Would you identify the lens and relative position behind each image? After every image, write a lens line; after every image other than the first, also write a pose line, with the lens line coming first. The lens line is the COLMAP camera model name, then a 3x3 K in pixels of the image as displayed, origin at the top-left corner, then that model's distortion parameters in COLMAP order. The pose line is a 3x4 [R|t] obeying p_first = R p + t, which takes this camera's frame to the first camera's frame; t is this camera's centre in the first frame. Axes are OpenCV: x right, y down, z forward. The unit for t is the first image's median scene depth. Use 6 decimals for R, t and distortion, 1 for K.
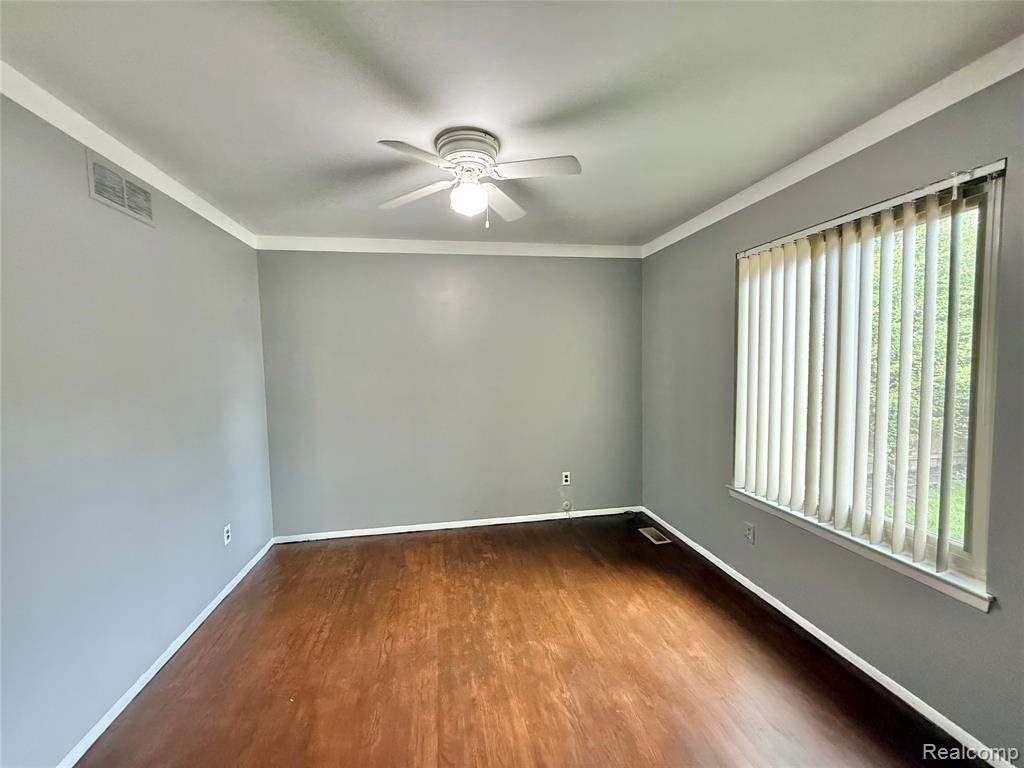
lens RADIAL K [[407.8, 0, 509.7], [0, 407.8, 384.8], [0, 0, 1]] dist [0.002106, 0.000084]
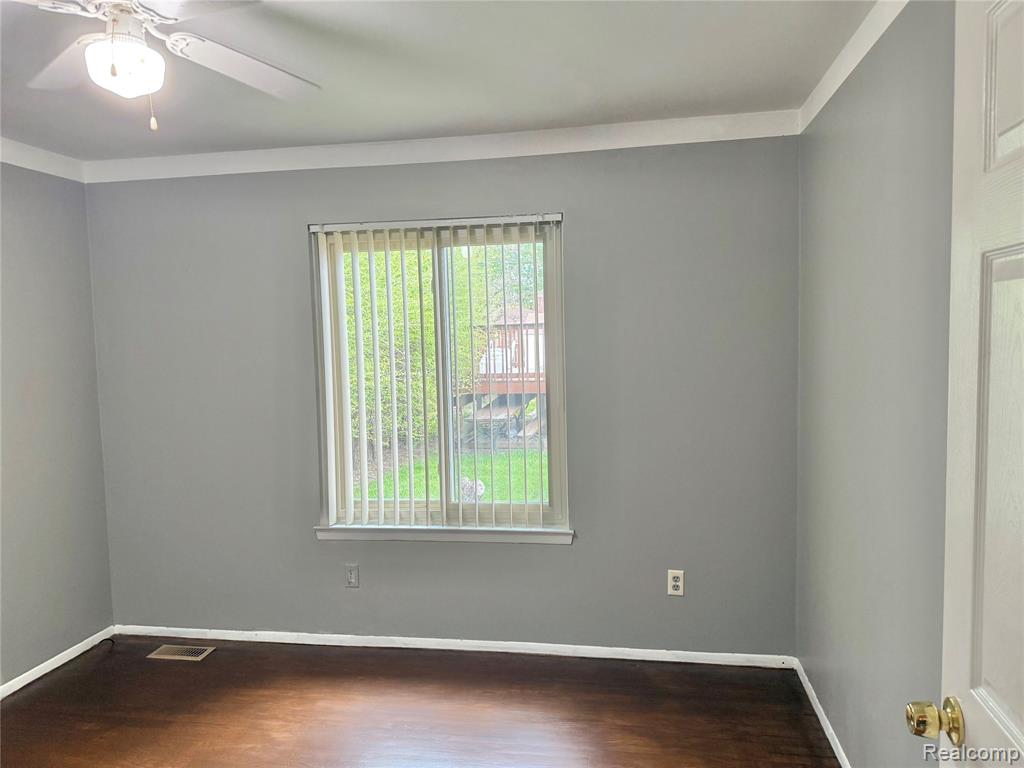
lens RADIAL K [[722.9, 0, 512.0], [0, 722.9, 384.0], [0, 0, 1]] dist [0.057572, -0.092583]
pose [[0.332496, -0.053995, 0.941558, -0.653486], [0.075037, 0.996709, 0.030659, -0.035023], [-0.940115, 0.060458, 0.335454, 0.201049]]
